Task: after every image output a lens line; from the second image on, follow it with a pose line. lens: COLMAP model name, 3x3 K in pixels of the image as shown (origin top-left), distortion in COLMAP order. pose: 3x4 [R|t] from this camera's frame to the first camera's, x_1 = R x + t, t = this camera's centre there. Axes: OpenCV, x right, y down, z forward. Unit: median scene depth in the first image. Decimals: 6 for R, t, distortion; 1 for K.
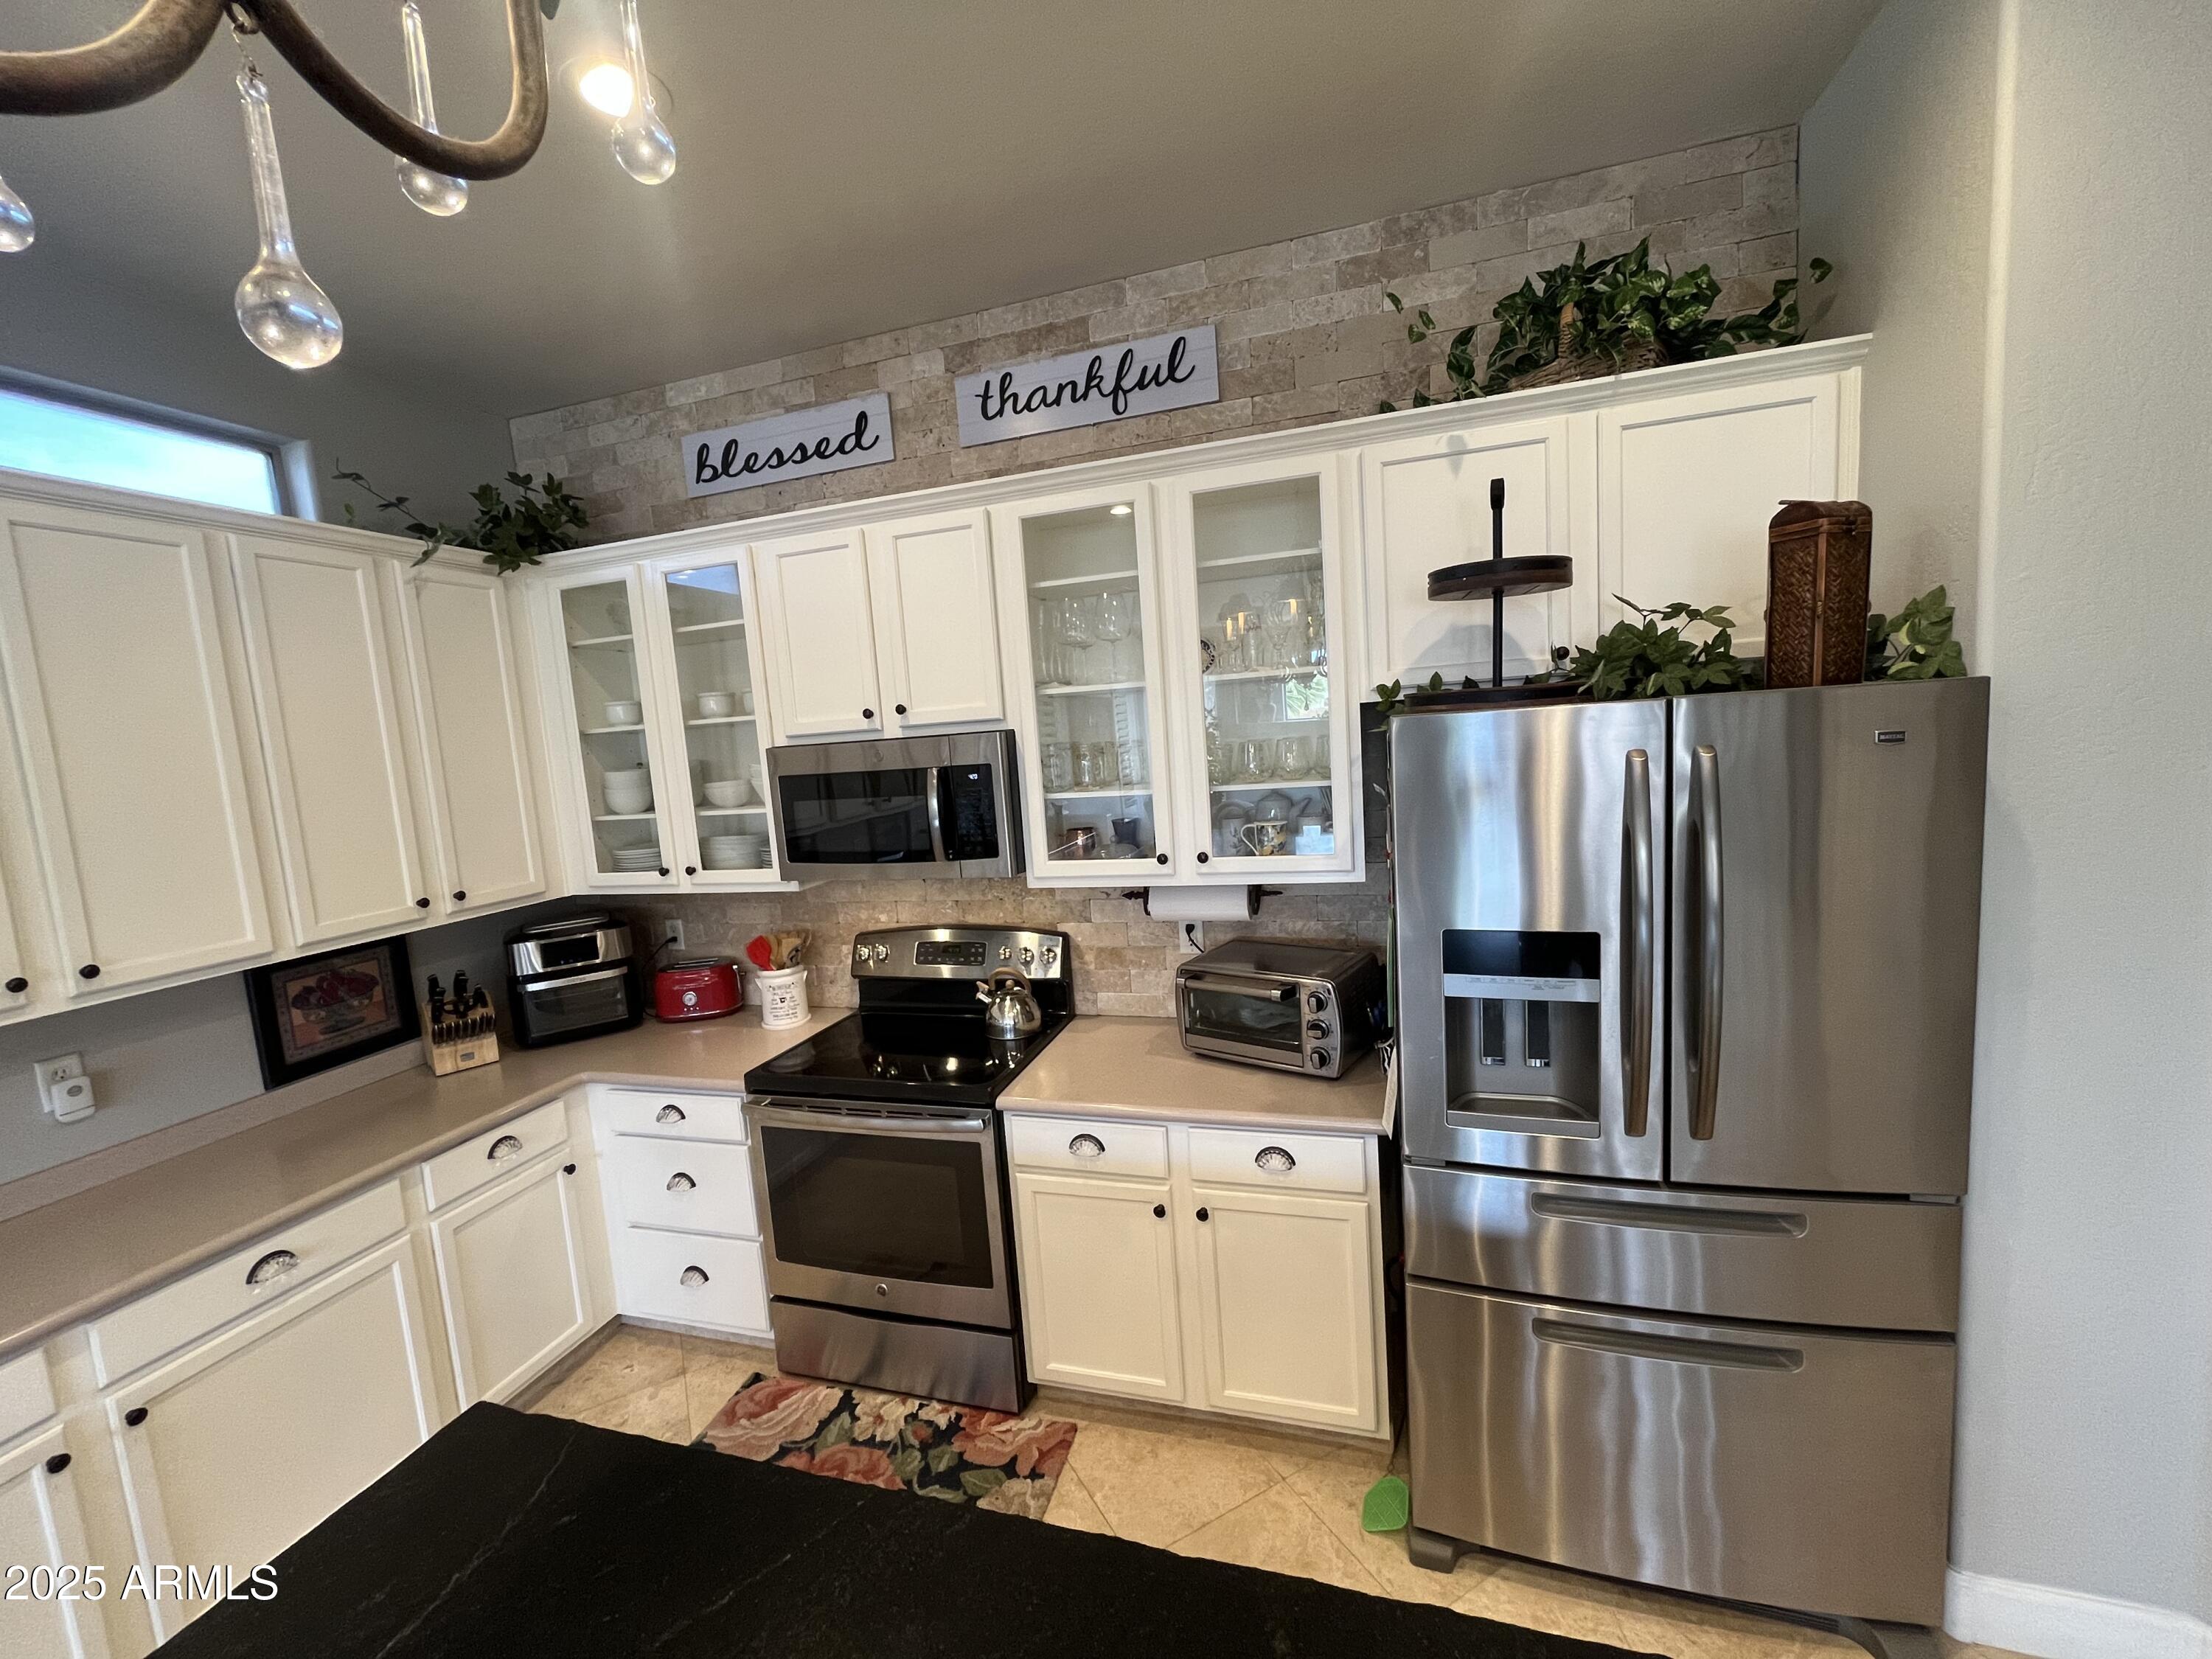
lens RADIAL K [[884.4, 0, 1102.0], [0, 884.4, 831.9], [0, 0, 1]] dist [-0.003203, -0.000533]
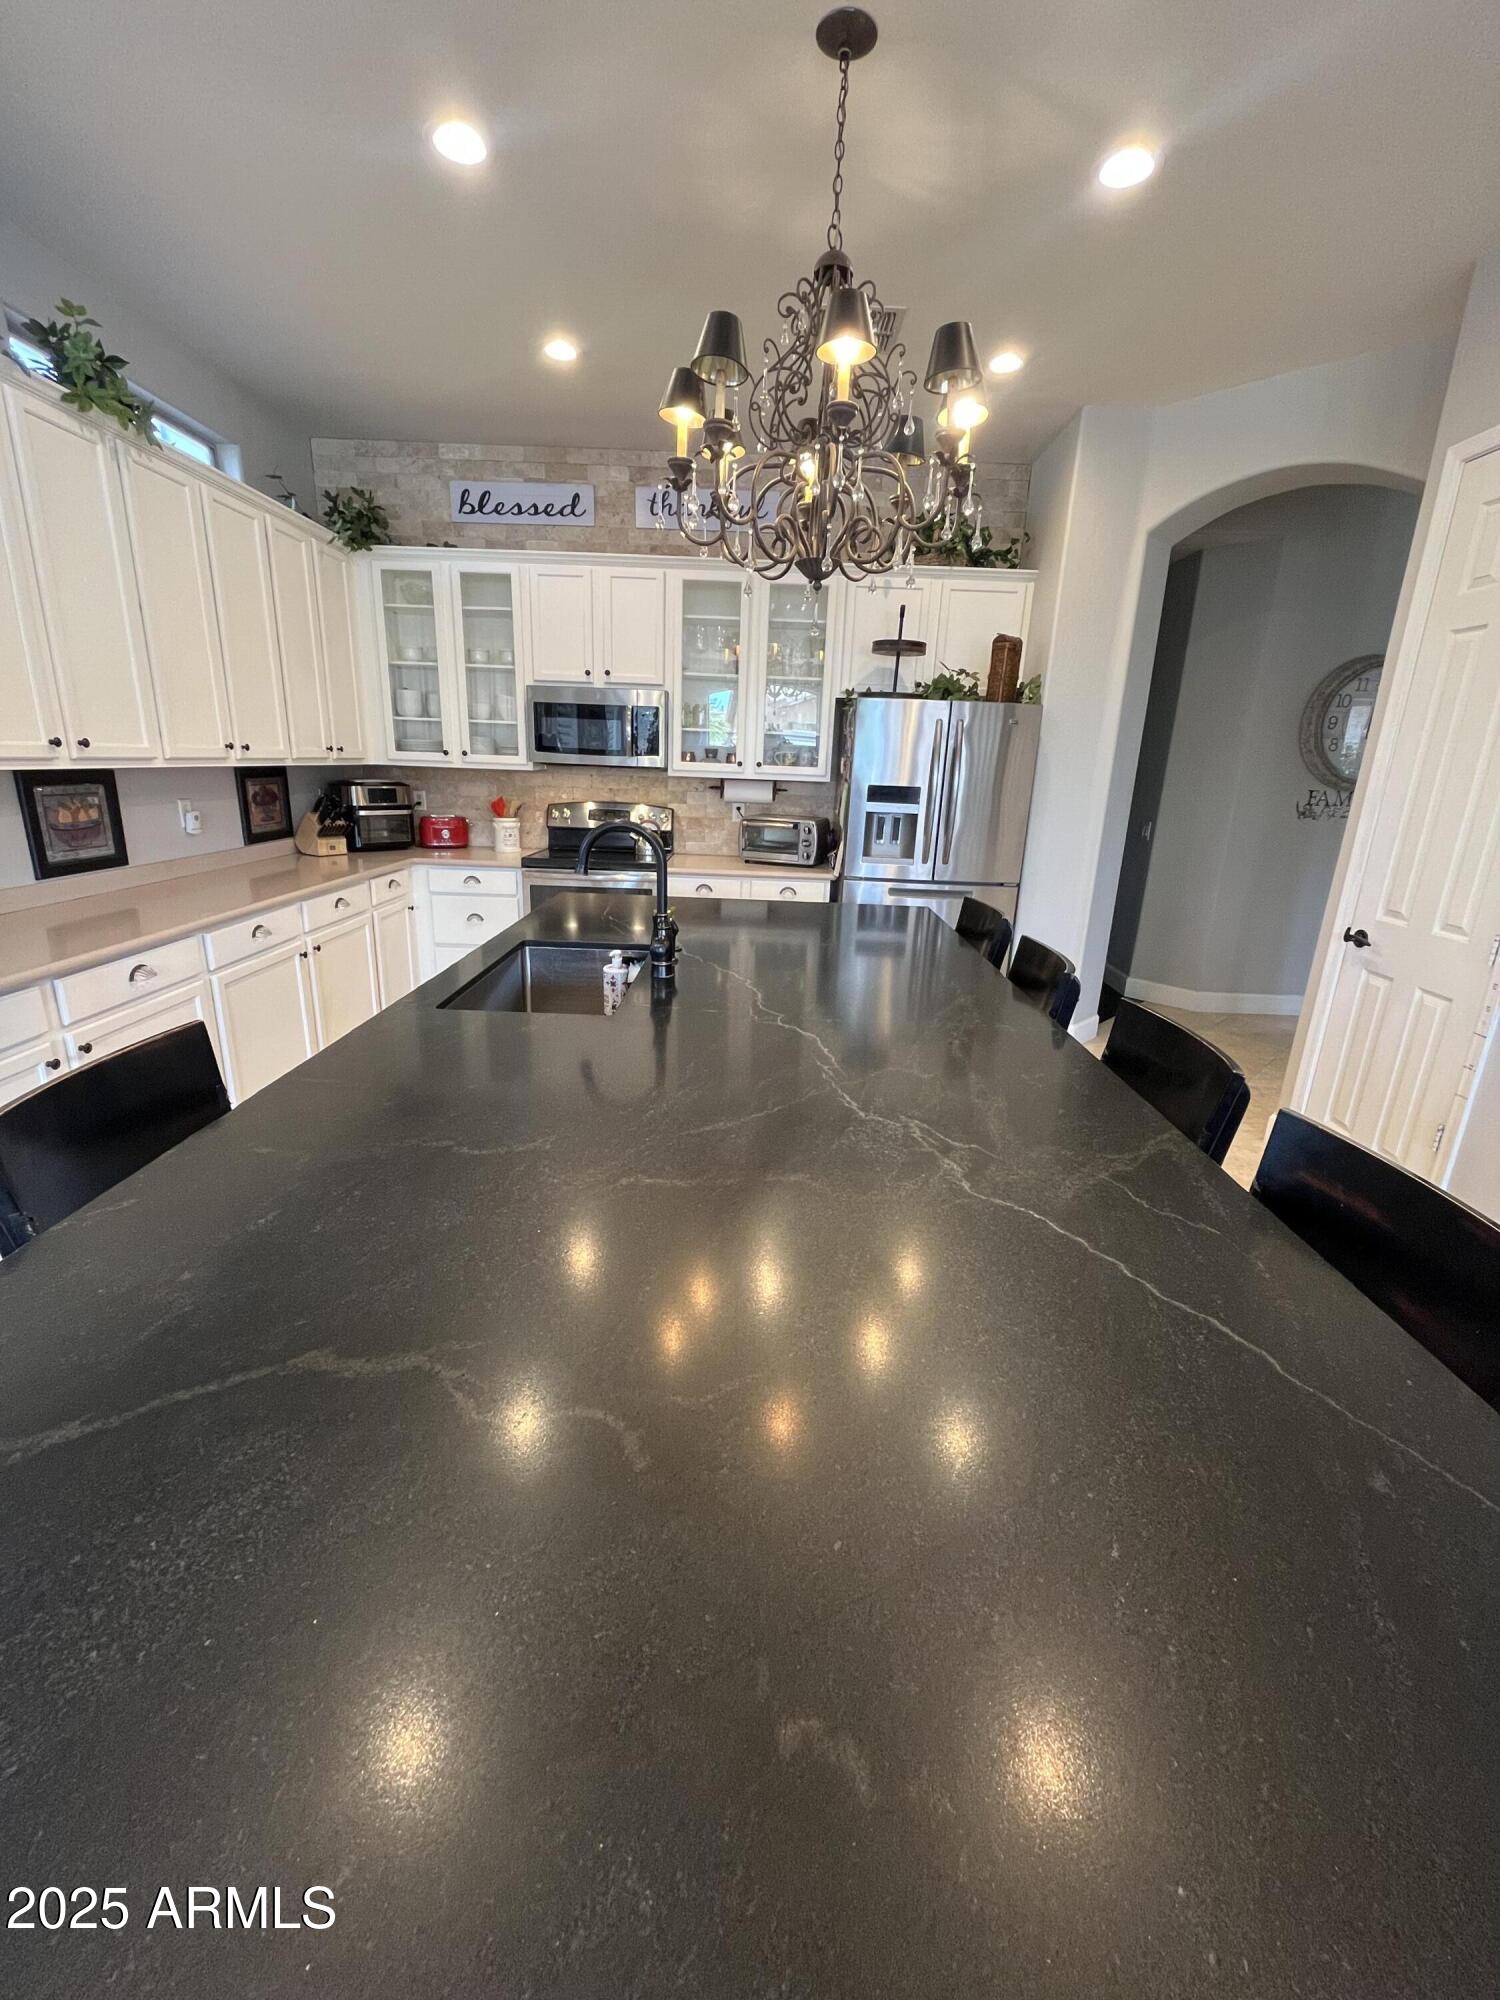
lens RADIAL K [[799.7, 0, 751.0], [0, 799.7, 994.0], [0, 0, 1]] dist [-0.003203, -0.000533]
pose [[0.953795, 0.022491, 0.299617, -0.438585], [-0.072225, 0.985118, 0.155971, 0.257118], [-0.291650, -0.170404, 0.941224, -0.846080]]
